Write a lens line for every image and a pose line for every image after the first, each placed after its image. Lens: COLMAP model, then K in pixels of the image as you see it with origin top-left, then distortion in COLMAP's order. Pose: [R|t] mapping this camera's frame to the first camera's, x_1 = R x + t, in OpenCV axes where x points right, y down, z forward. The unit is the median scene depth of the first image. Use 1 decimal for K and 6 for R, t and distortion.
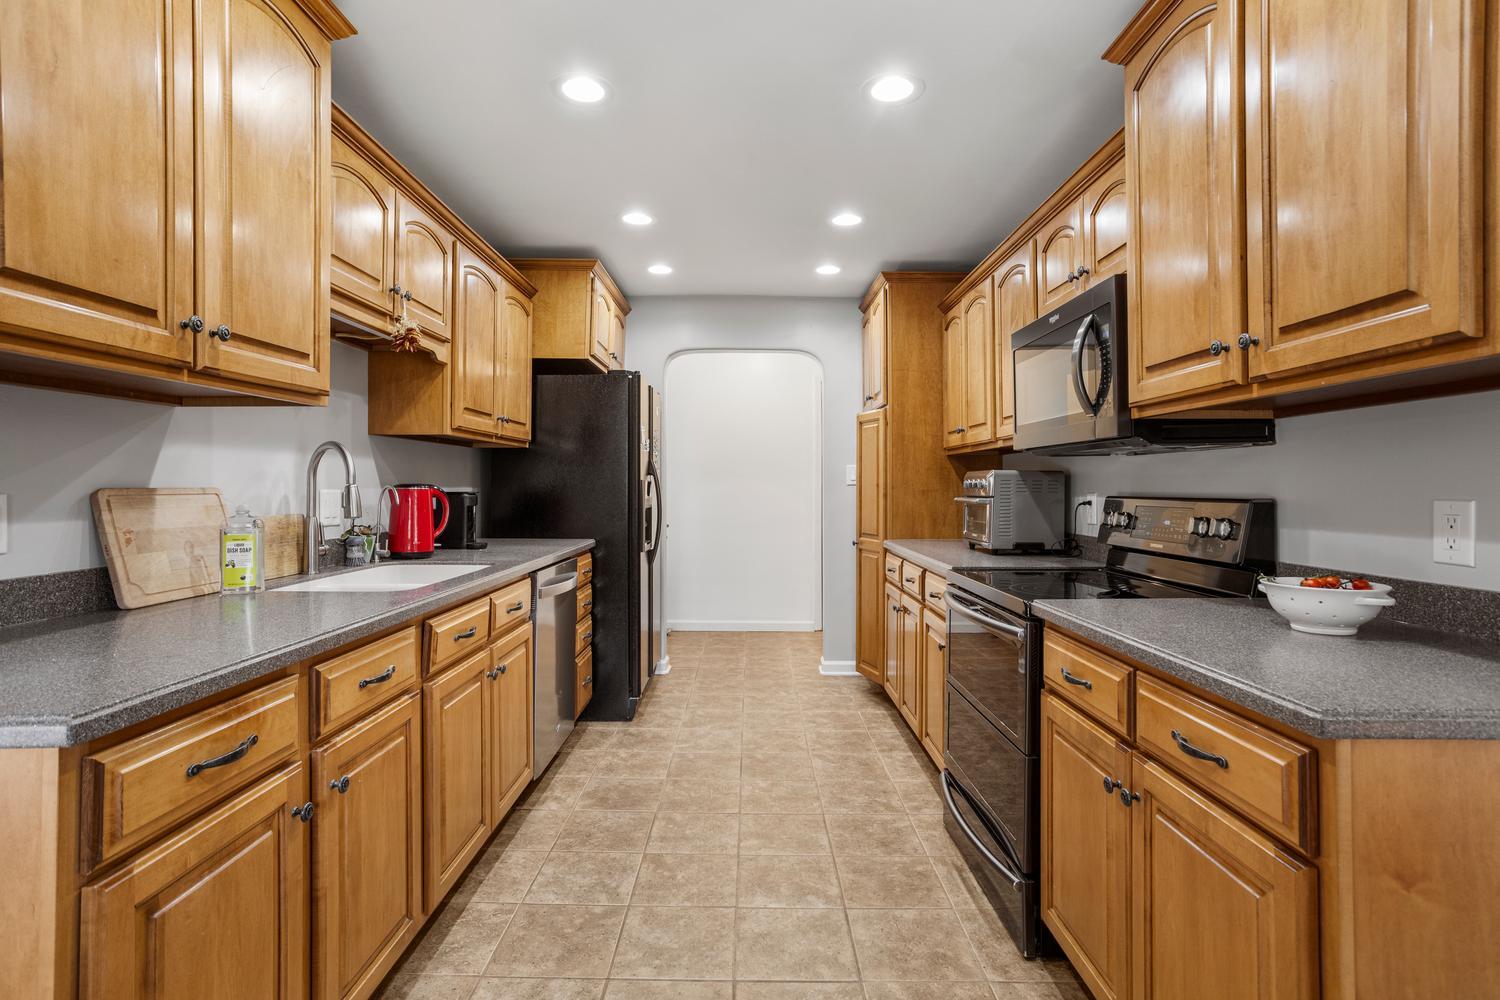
lens RADIAL K [[730.9, 0, 747.2], [0, 730.9, 476.0], [0, 0, 1]] dist [-0.050042, 0.031363]
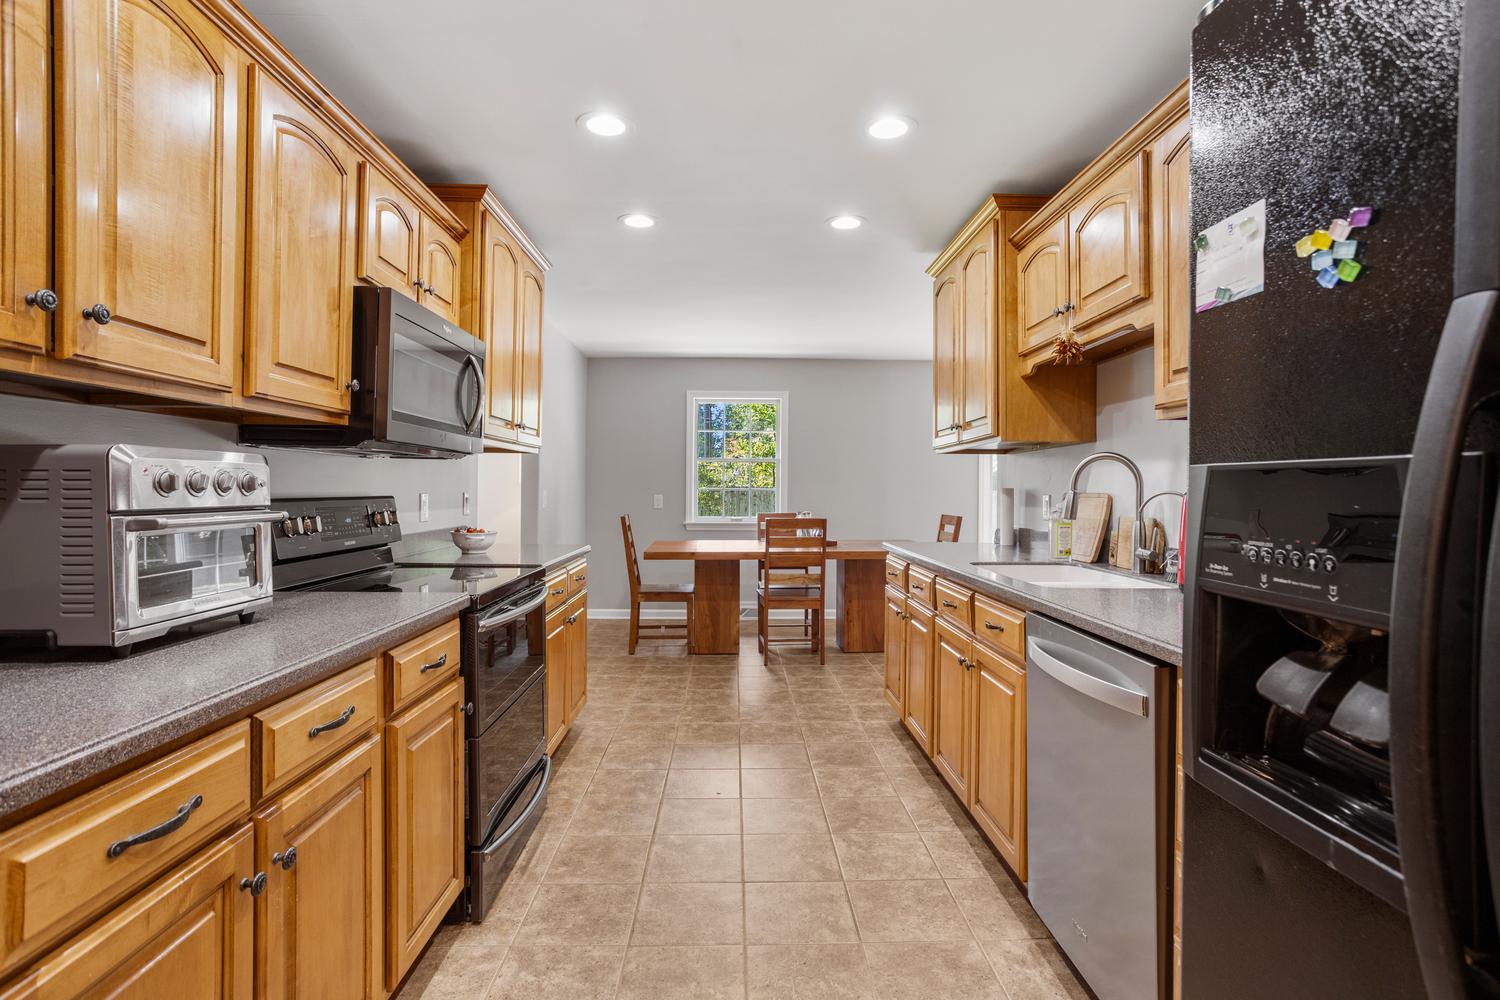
lens RADIAL K [[729.5, 0, 745.2], [0, 729.5, 497.4], [0, 0, 1]] dist [-0.048788, 0.030371]
pose [[-0.999754, -0.005898, -0.021380, 0.008619], [-0.005875, 0.999982, -0.001166, 0.026172], [0.021386, -0.001040, -0.999771, 1.996956]]
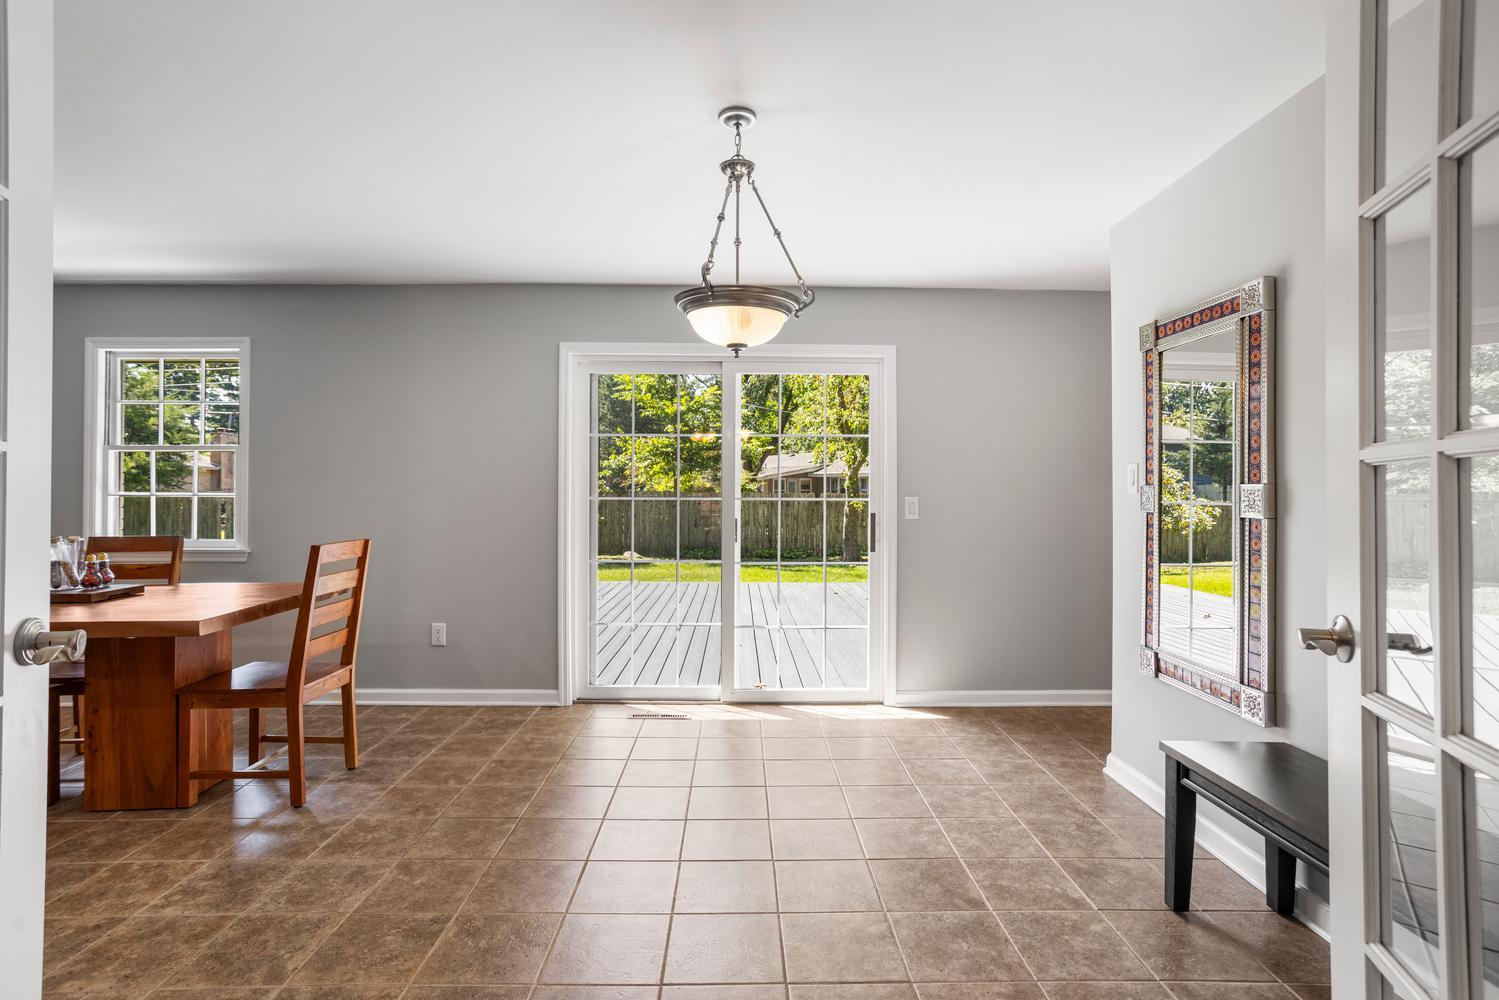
lens RADIAL K [[729.0, 0, 744.7], [0, 729.0, 497.4], [0, 0, 1]] dist [-0.048788, 0.030371]
pose [[-0.999790, 0.000884, -0.020454, -1.432326], [0.001143, 0.999919, -0.012644, 0.015852], [0.020442, -0.012664, -0.999711, 0.871104]]
